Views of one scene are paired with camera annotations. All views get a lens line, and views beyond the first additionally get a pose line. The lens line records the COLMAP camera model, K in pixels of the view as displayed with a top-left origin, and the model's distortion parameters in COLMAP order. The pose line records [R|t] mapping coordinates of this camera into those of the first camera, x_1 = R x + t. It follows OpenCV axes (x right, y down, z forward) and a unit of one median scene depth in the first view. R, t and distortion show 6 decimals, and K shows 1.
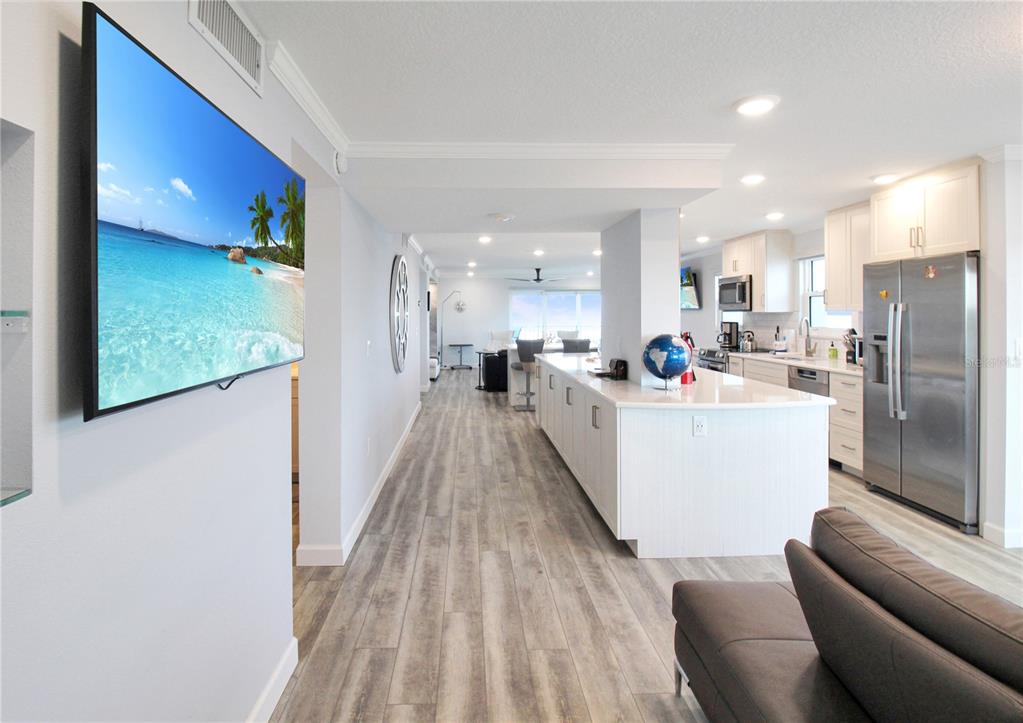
lens RADIAL K [[598.2, 0, 463.0], [0, 598.2, 316.1], [0, 0, 1]] dist [0.002375, -0.000066]
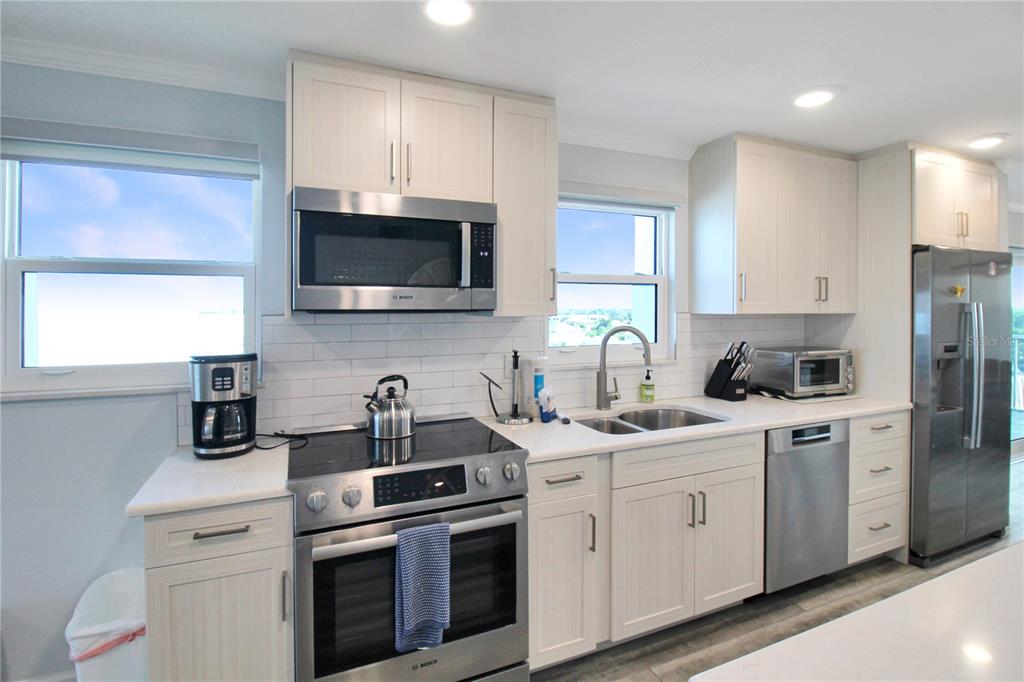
lens RADIAL K [[494.9, 0, 542.6], [0, 494.9, 314.0], [0, 0, 1]] dist [-0.015578, 0.000597]
pose [[-0.392088, -0.002803, 0.919923, 0.219220], [0.008061, 0.999947, 0.006482, -0.009915], [-0.919892, 0.009957, -0.392045, 1.103960]]
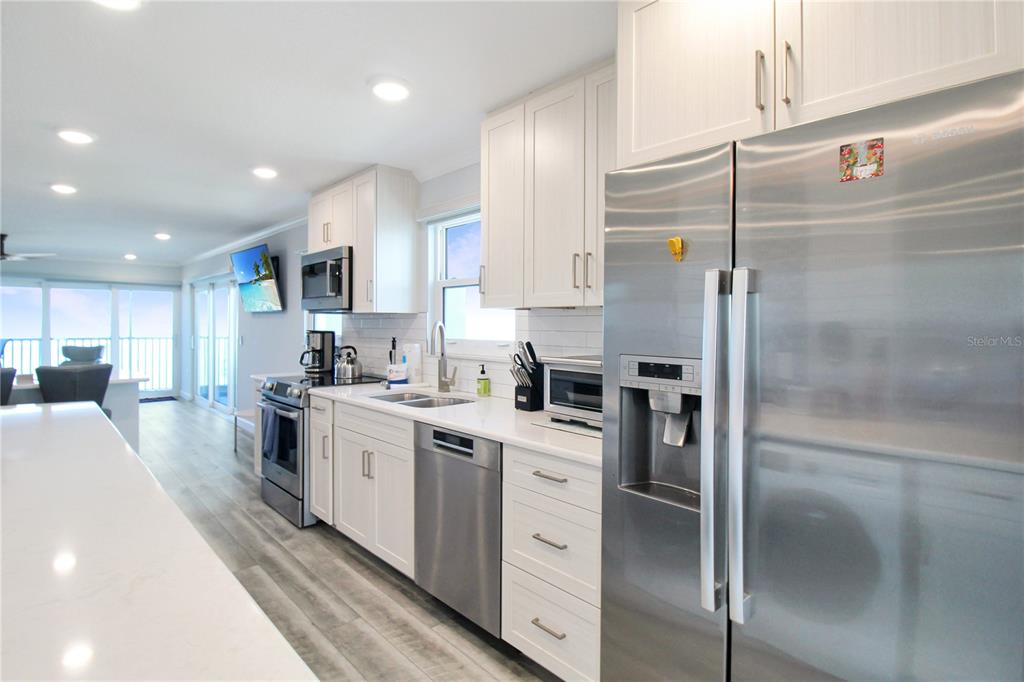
lens RADIAL K [[544.2, 0, 514.7], [0, 544.2, 332.9], [0, 0, 1]] dist [-0.003570, -0.000046]
pose [[0.759058, 0.002329, 0.651018, 0.272369], [-0.008017, 0.999951, 0.005770, 0.008236], [-0.650973, -0.009599, 0.759040, 0.524919]]
